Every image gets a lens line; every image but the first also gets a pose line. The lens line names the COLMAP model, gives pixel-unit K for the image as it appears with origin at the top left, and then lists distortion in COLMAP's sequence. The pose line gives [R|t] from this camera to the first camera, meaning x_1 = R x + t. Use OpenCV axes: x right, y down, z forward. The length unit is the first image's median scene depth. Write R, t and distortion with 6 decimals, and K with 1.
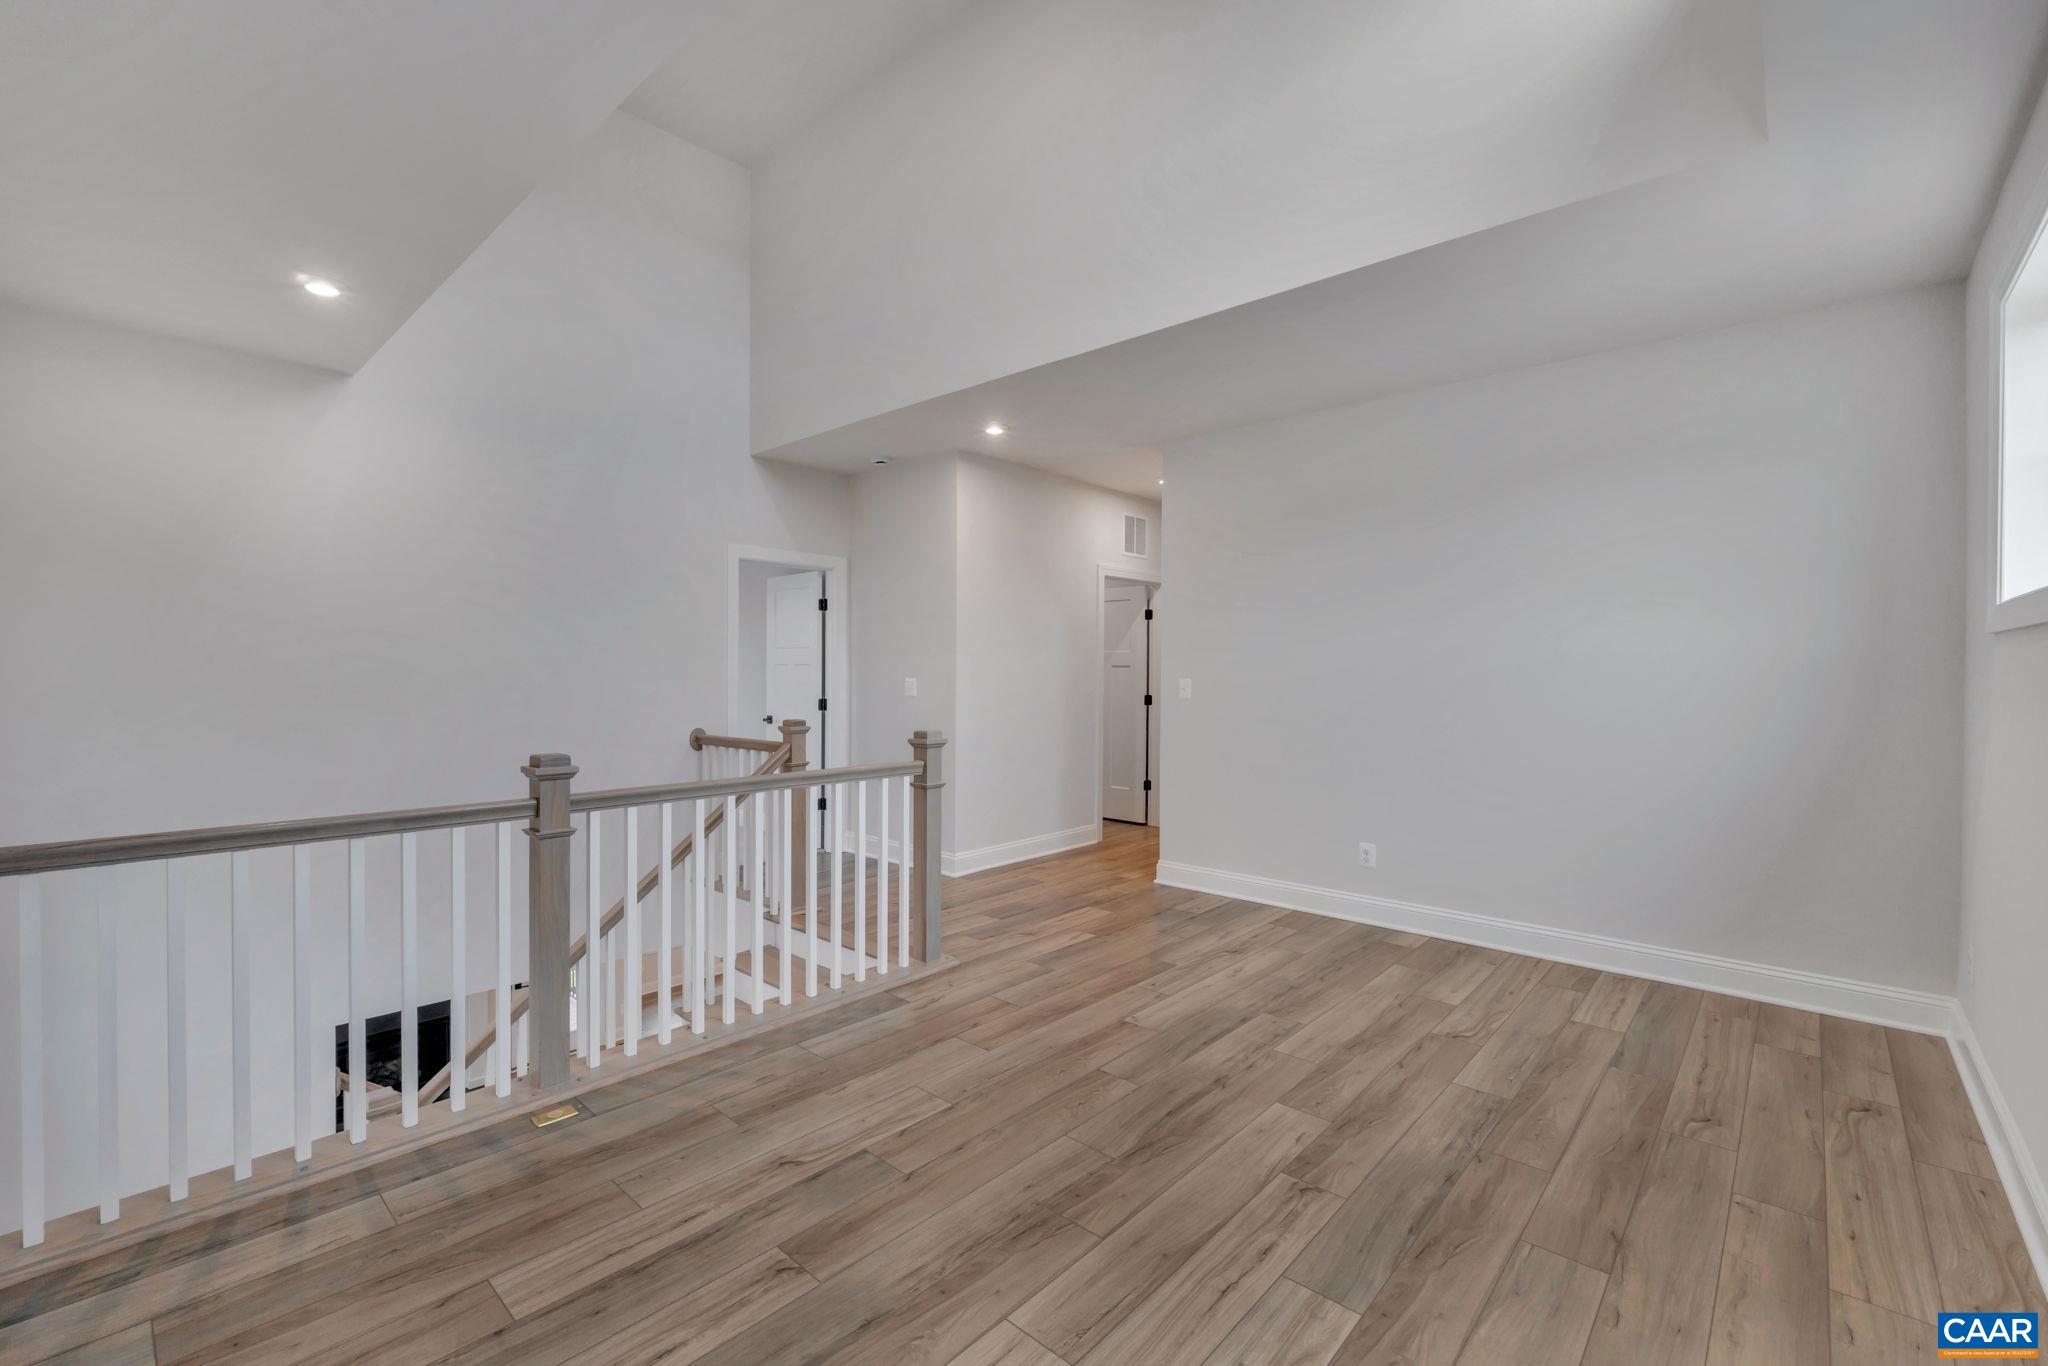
lens RADIAL K [[876.1, 0, 1017.8], [0, 876.1, 668.8], [0, 0, 1]] dist [-0.001889, -0.000349]
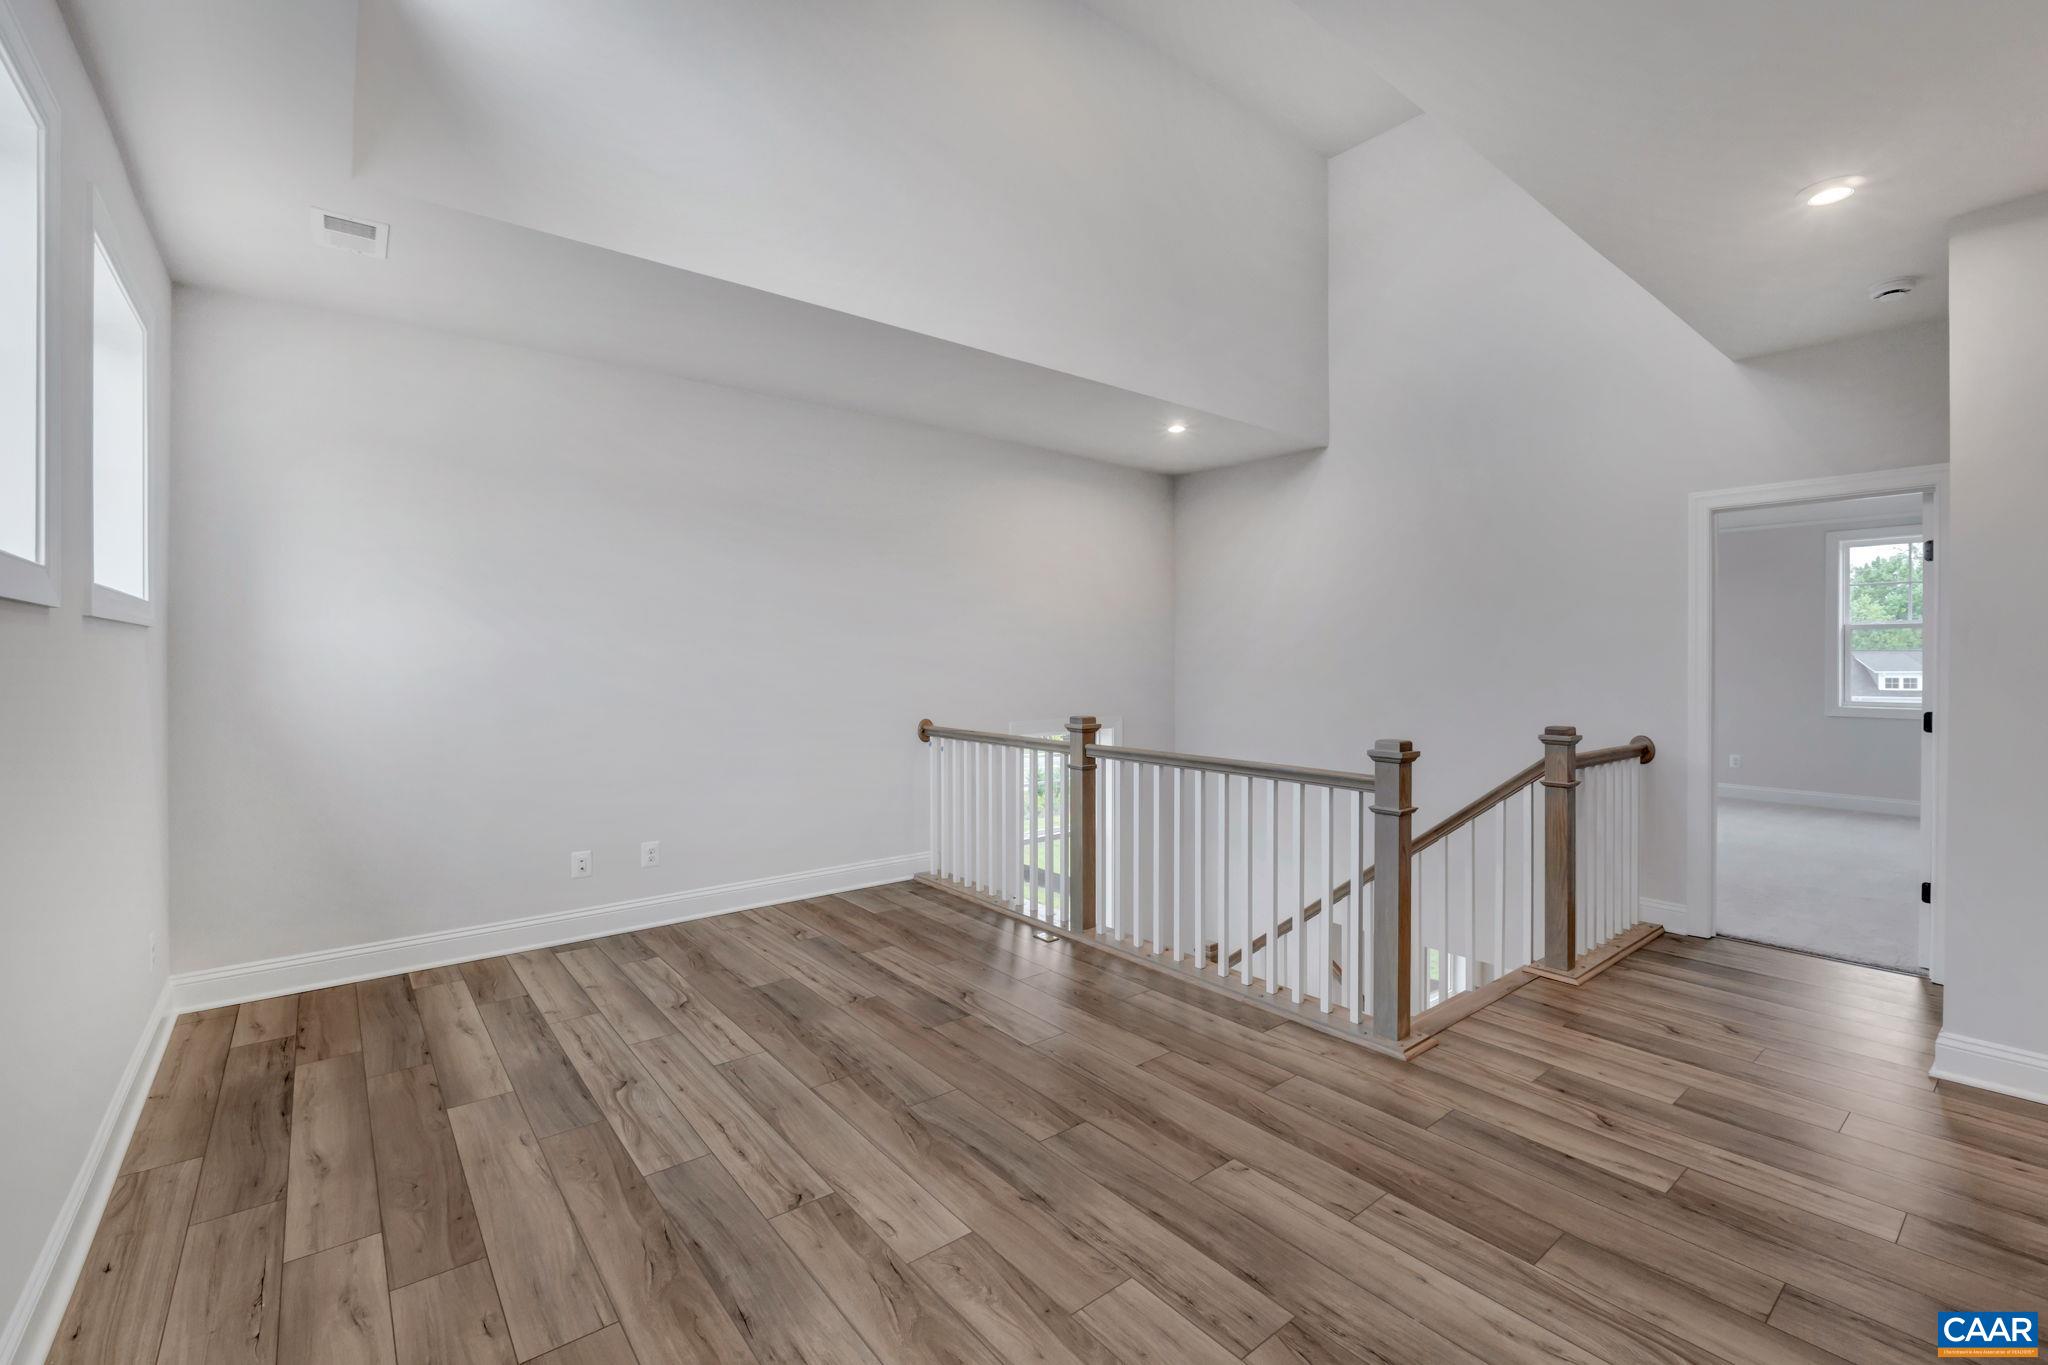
lens RADIAL K [[876.1, 0, 1017.8], [0, 876.1, 668.3], [0, 0, 1]] dist [-0.001889, -0.000349]
pose [[-0.160997, 0.003639, -0.986948, 0.985243], [0.000233, 0.999993, 0.003649, 0.007024], [0.986955, 0.000357, -0.160997, 1.108267]]
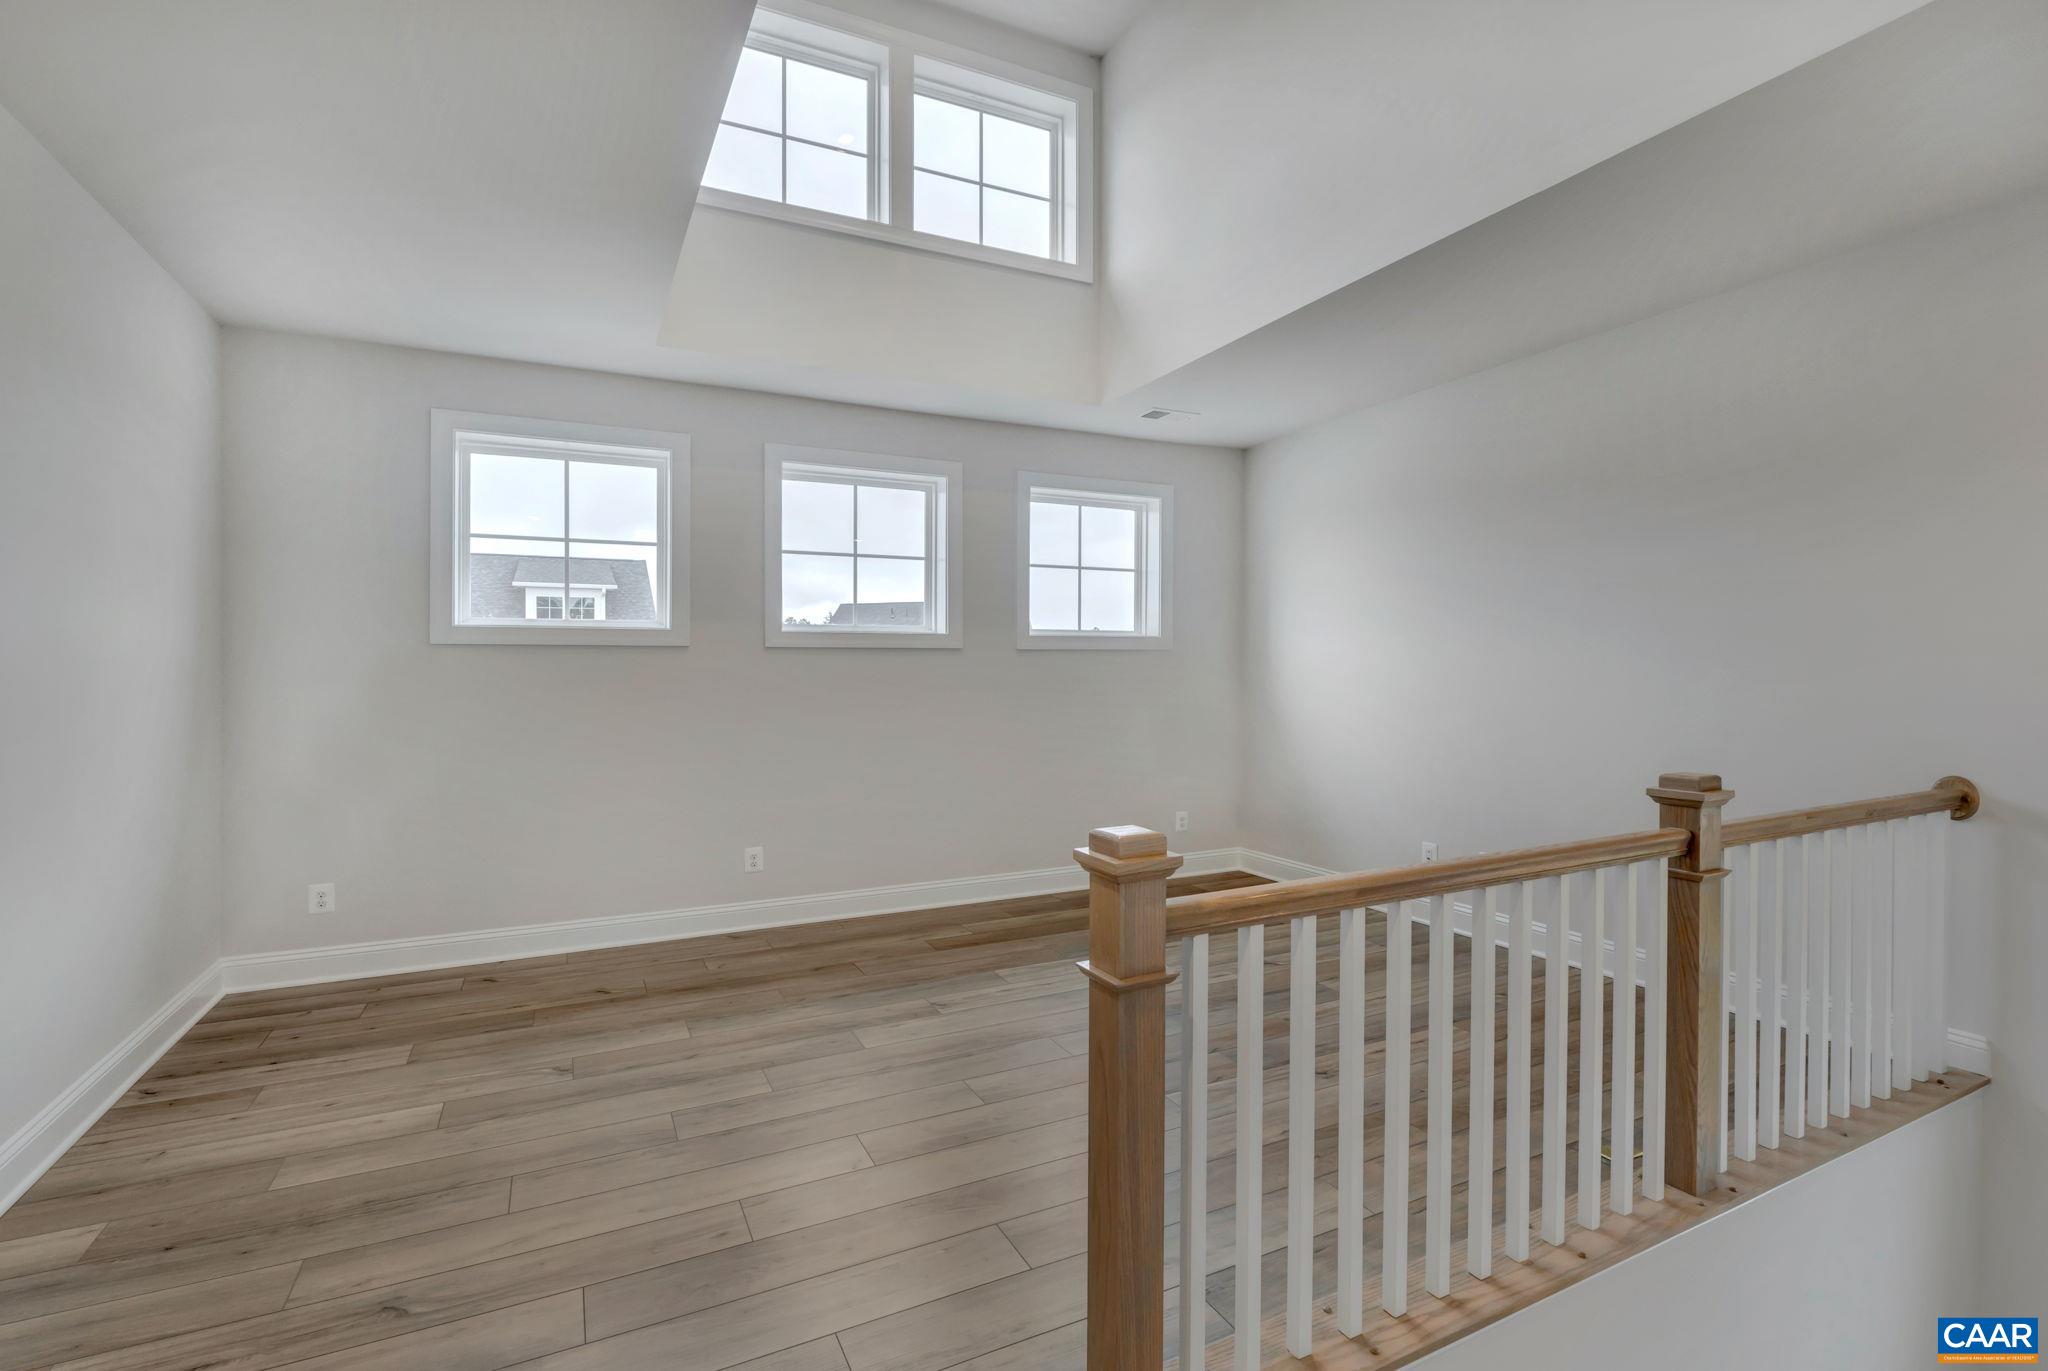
lens RADIAL K [[917.2, 0, 1034.3], [0, 917.2, 640.7], [0, 0, 1]] dist [0.001155, 0.000787]
pose [[-0.936624, 0.006646, 0.350274, -0.288291], [-0.003884, 0.999562, -0.029352, 0.022484], [-0.350316, -0.028852, -0.936187, 1.914843]]
